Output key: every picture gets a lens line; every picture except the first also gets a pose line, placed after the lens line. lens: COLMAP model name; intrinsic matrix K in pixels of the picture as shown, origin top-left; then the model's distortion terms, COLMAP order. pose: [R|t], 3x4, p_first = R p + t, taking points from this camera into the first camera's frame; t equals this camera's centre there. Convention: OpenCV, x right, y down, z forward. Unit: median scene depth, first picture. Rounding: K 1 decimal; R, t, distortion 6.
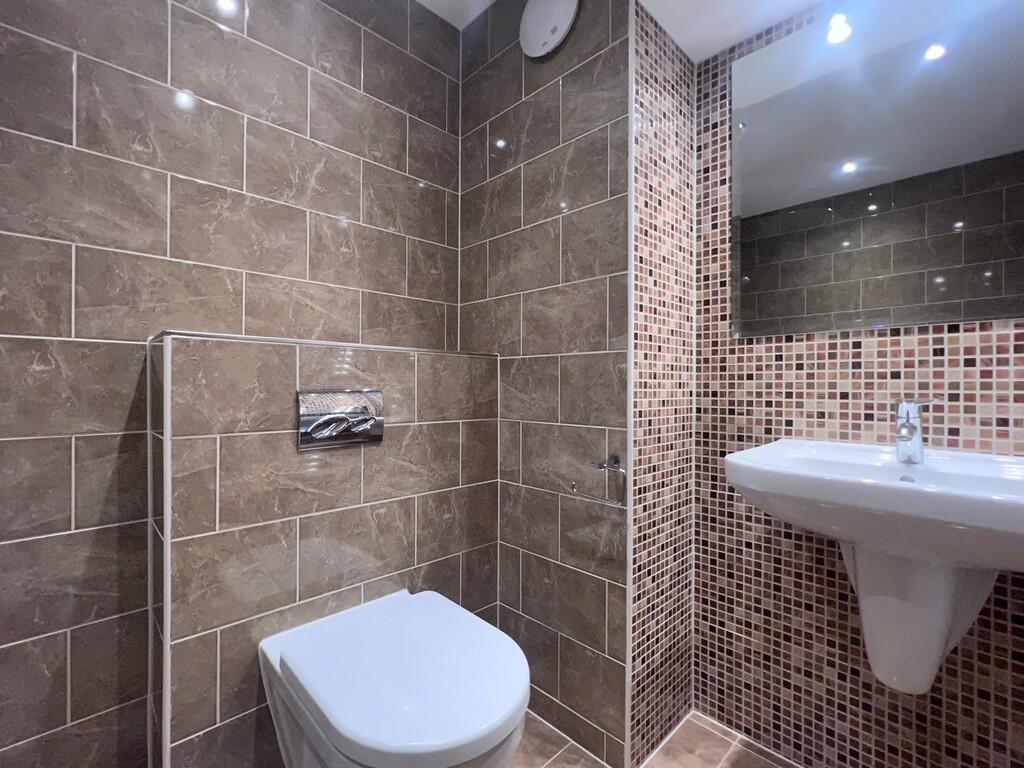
lens RADIAL K [[458.3, 0, 512.0], [0, 458.3, 384.0], [0, 0, 1]] dist [-0.001221, -0.000404]
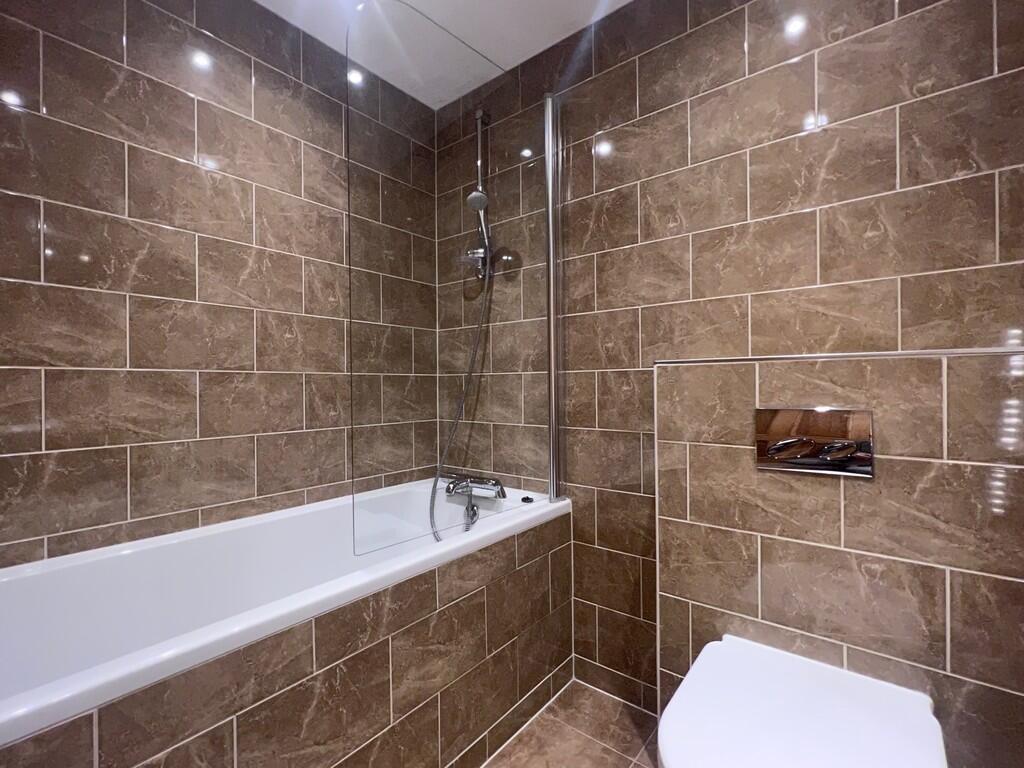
lens RADIAL K [[458.3, 0, 512.0], [0, 458.3, 384.0], [0, 0, 1]] dist [-0.001221, -0.000404]
pose [[0.126546, -0.009905, -0.991911, 0.452534], [0.012282, 0.999889, -0.008418, -0.035612], [0.991885, -0.011117, 0.126653, 0.334956]]
